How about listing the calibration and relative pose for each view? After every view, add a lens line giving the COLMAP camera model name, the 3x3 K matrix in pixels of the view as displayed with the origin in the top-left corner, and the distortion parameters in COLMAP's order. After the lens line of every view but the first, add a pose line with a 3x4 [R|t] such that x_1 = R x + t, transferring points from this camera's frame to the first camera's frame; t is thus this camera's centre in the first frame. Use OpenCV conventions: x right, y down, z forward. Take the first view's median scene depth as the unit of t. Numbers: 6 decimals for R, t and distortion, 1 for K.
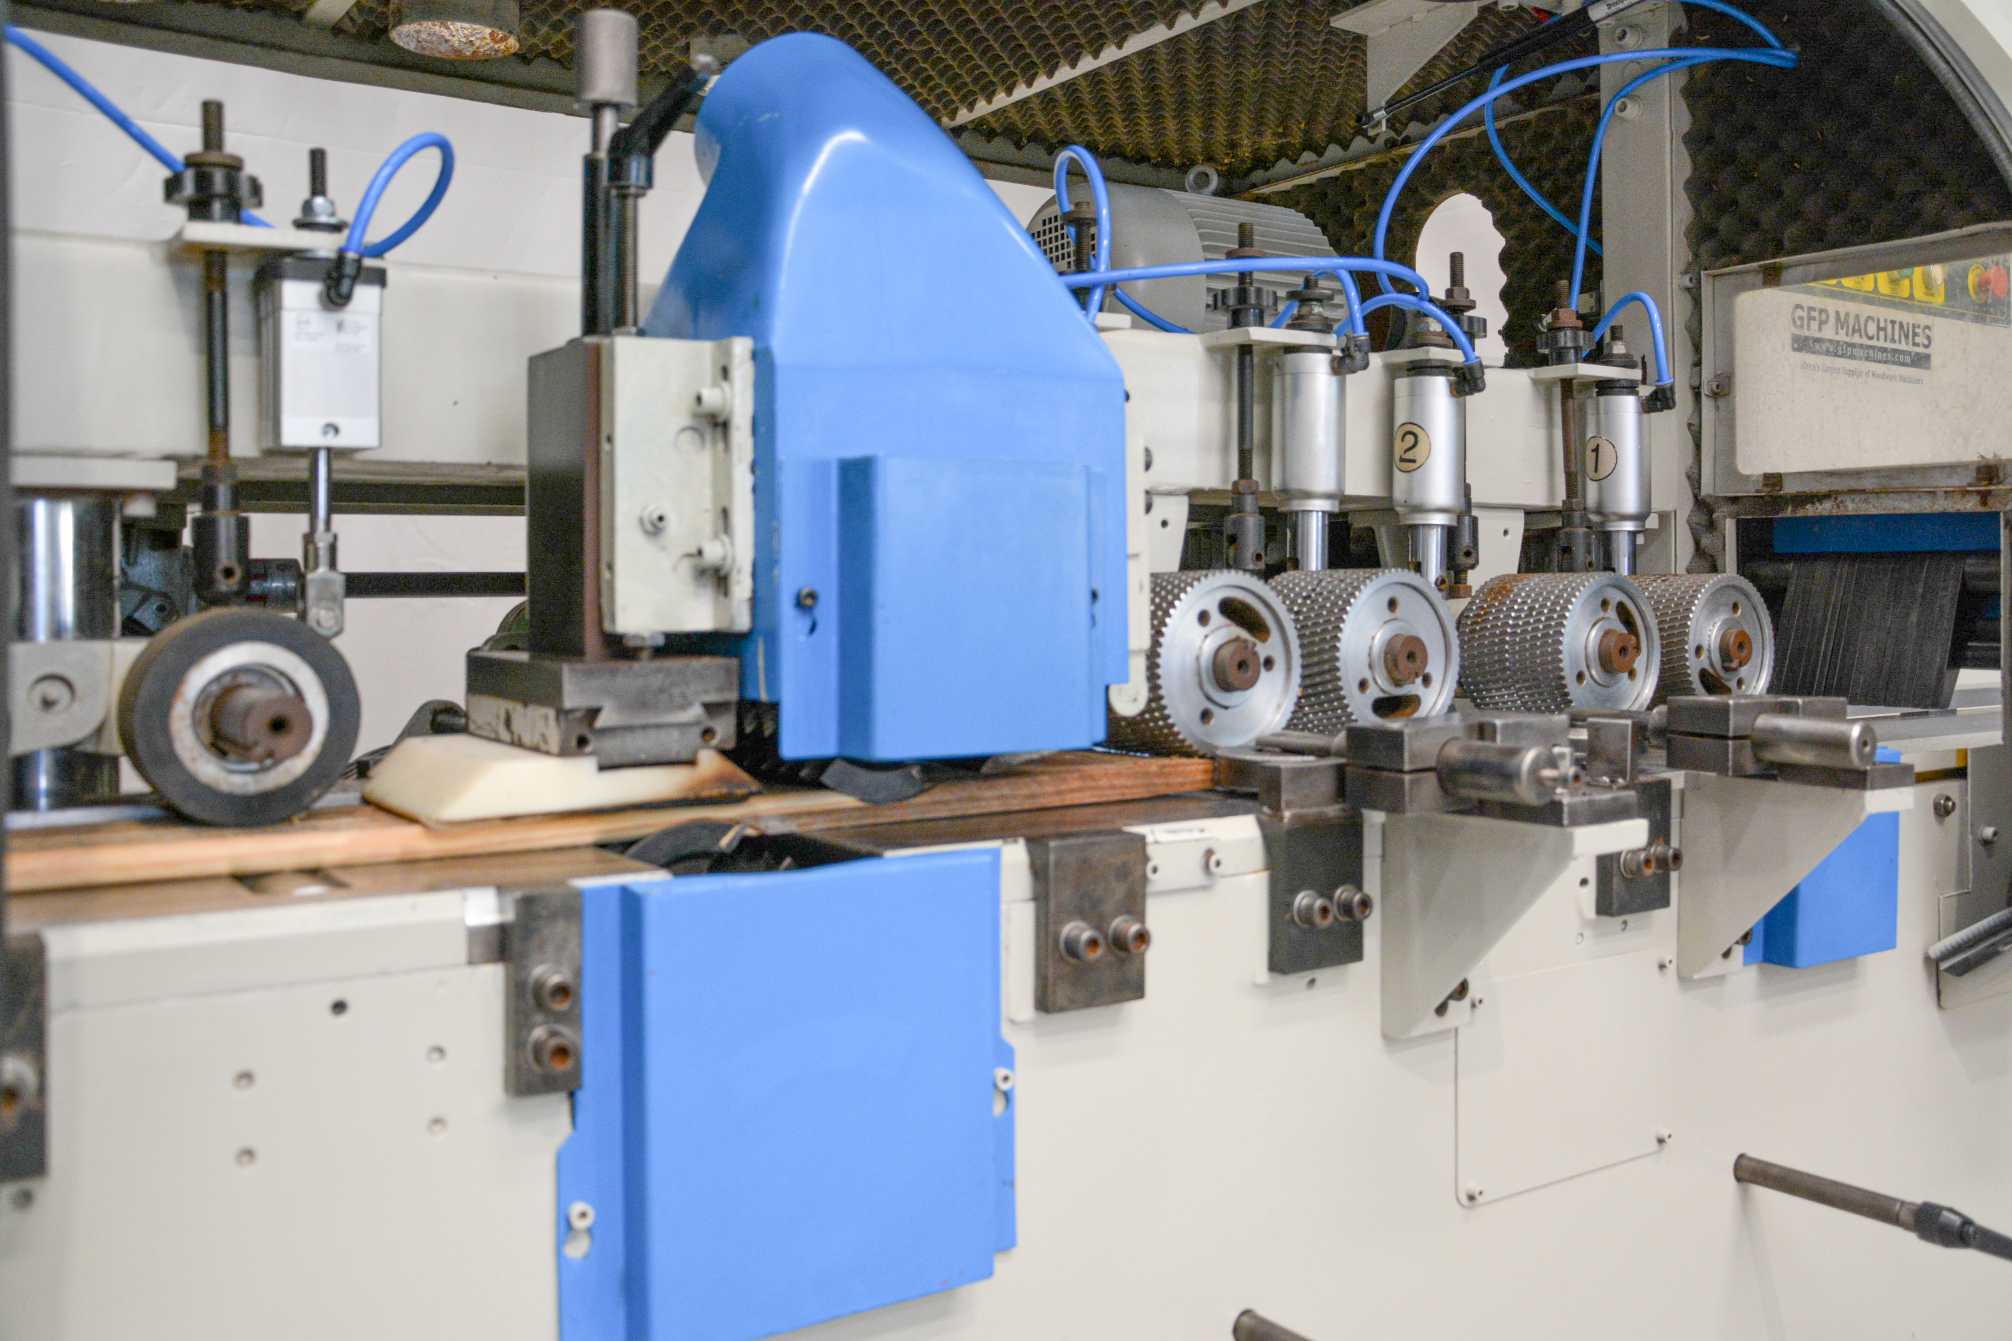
lens RADIAL K [[1786.9, 0, 1039.4], [0, 1786.9, 651.7], [0, 0, 1]] dist [-0.066412, 0.060966]
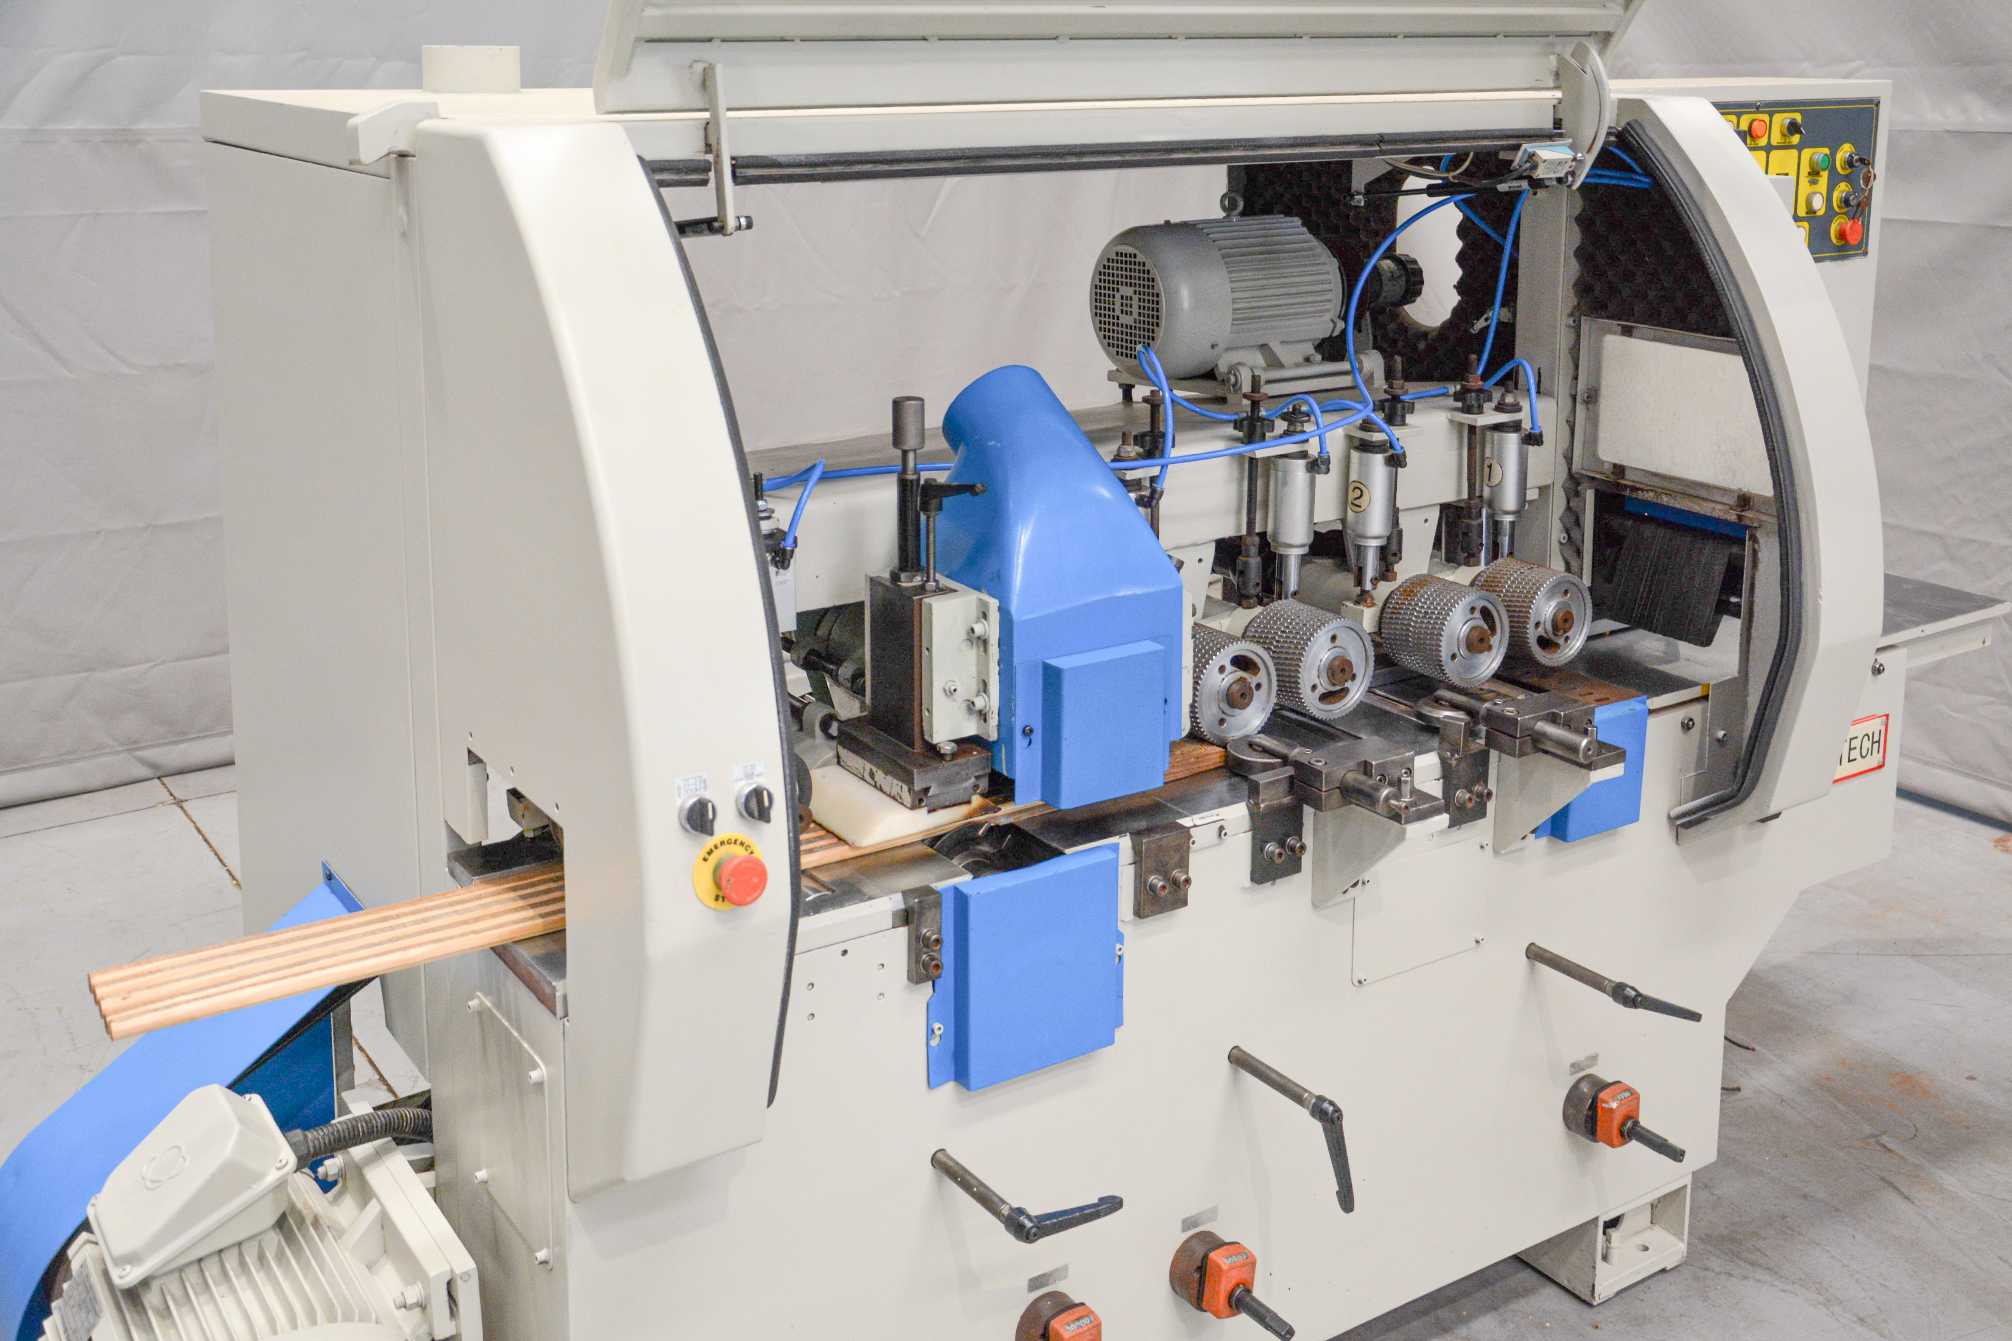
lens RADIAL K [[2070.6, 0, 1019.5], [0, 2070.6, 499.2], [0, 0, 1]] dist [0.006690, 0.000000]
pose [[0.999957, 0.006573, -0.006483, -0.095693], [-0.005229, 0.981961, 0.189010, -0.562234], [0.007608, -0.188968, 0.981954, -0.975655]]
